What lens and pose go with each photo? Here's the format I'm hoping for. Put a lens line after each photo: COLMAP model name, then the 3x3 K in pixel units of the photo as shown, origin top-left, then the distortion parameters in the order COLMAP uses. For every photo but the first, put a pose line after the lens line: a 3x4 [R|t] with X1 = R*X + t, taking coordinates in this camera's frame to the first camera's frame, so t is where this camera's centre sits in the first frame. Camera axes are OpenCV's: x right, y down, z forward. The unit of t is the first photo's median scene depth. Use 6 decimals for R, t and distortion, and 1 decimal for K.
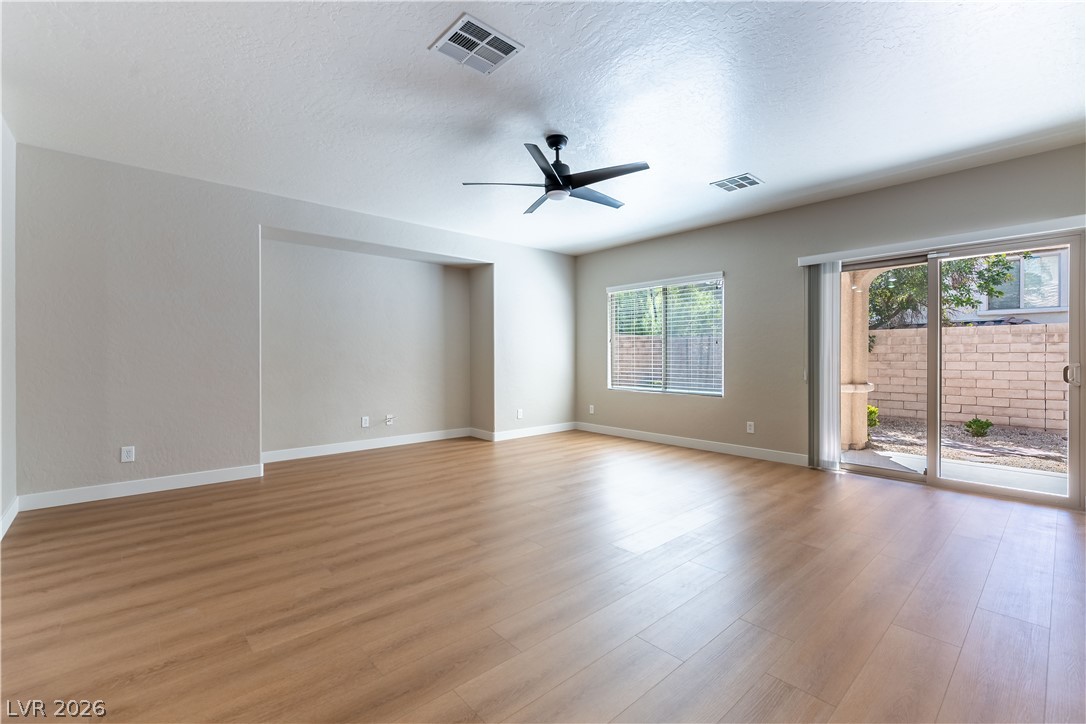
lens RADIAL K [[466.4, 0, 549.8], [0, 466.4, 352.2], [0, 0, 1]] dist [0.000708, -0.000199]
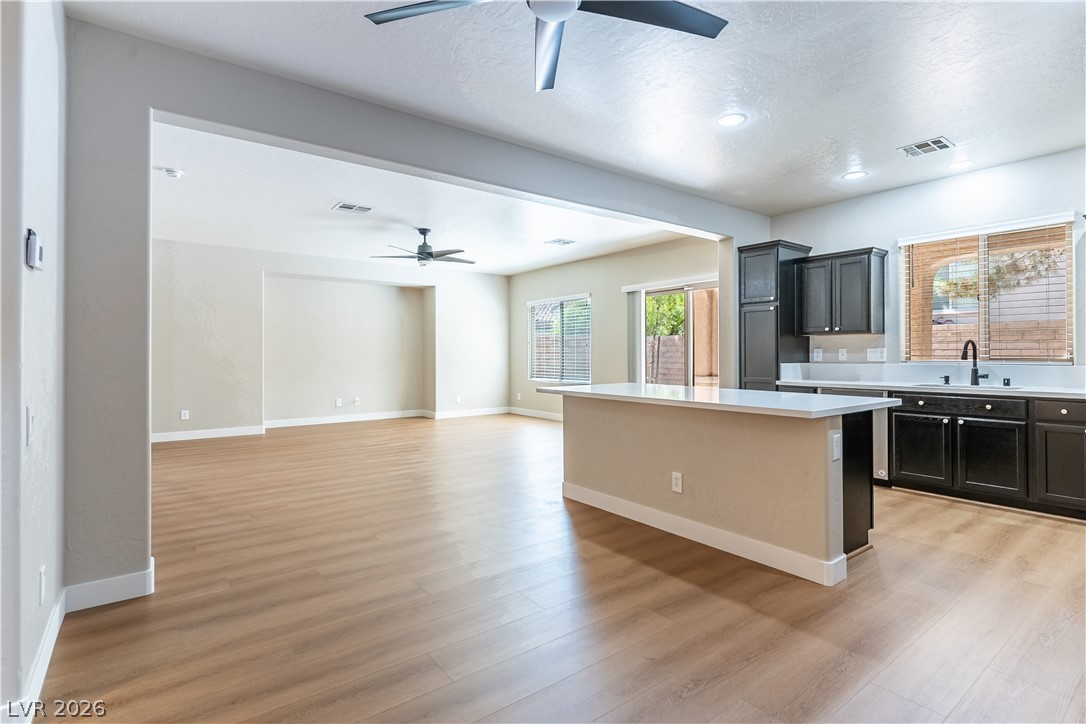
lens RADIAL K [[532.2, 0, 562.6], [0, 532.2, 349.0], [0, 0, 1]] dist [0.001656, -0.000027]
pose [[0.997896, -0.002592, -0.064790, 0.383377], [0.002564, 0.999997, -0.000510, -0.007147], [0.064791, 0.000343, 0.997899, -0.551251]]
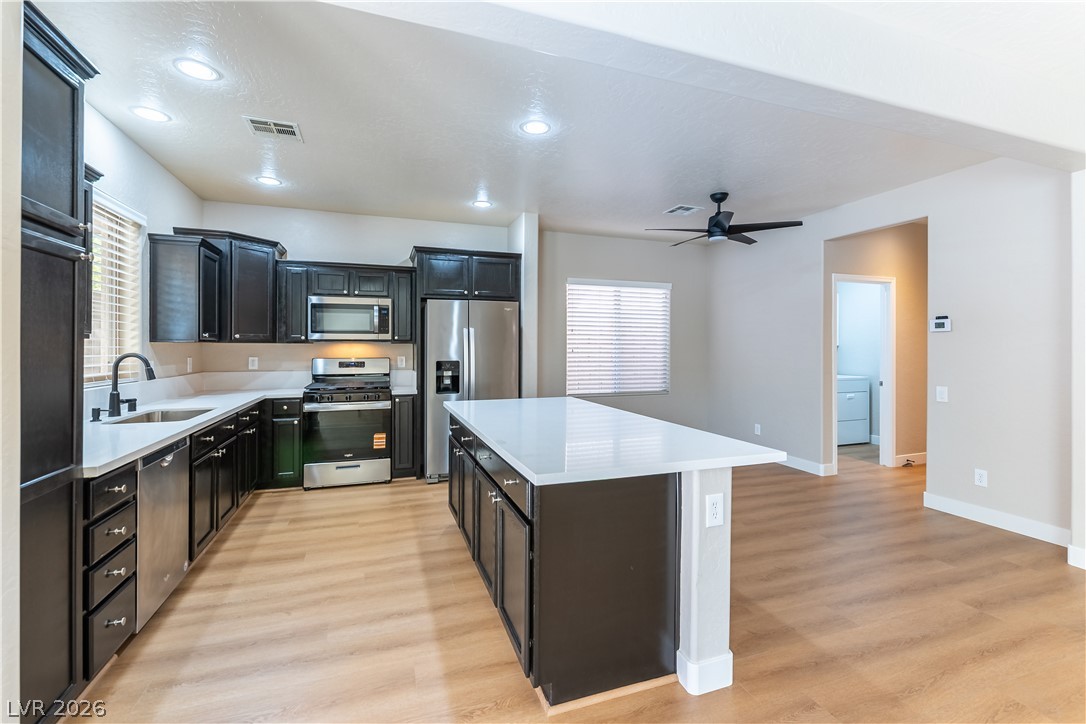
lens RADIAL K [[466.4, 0, 549.8], [0, 466.4, 352.2], [0, 0, 1]] dist [0.000708, -0.000199]
pose [[-0.927892, -0.006628, 0.372789, 0.329898], [-0.005633, 0.999977, 0.003759, -0.025274], [-0.372805, 0.001388, -0.927908, 0.583900]]
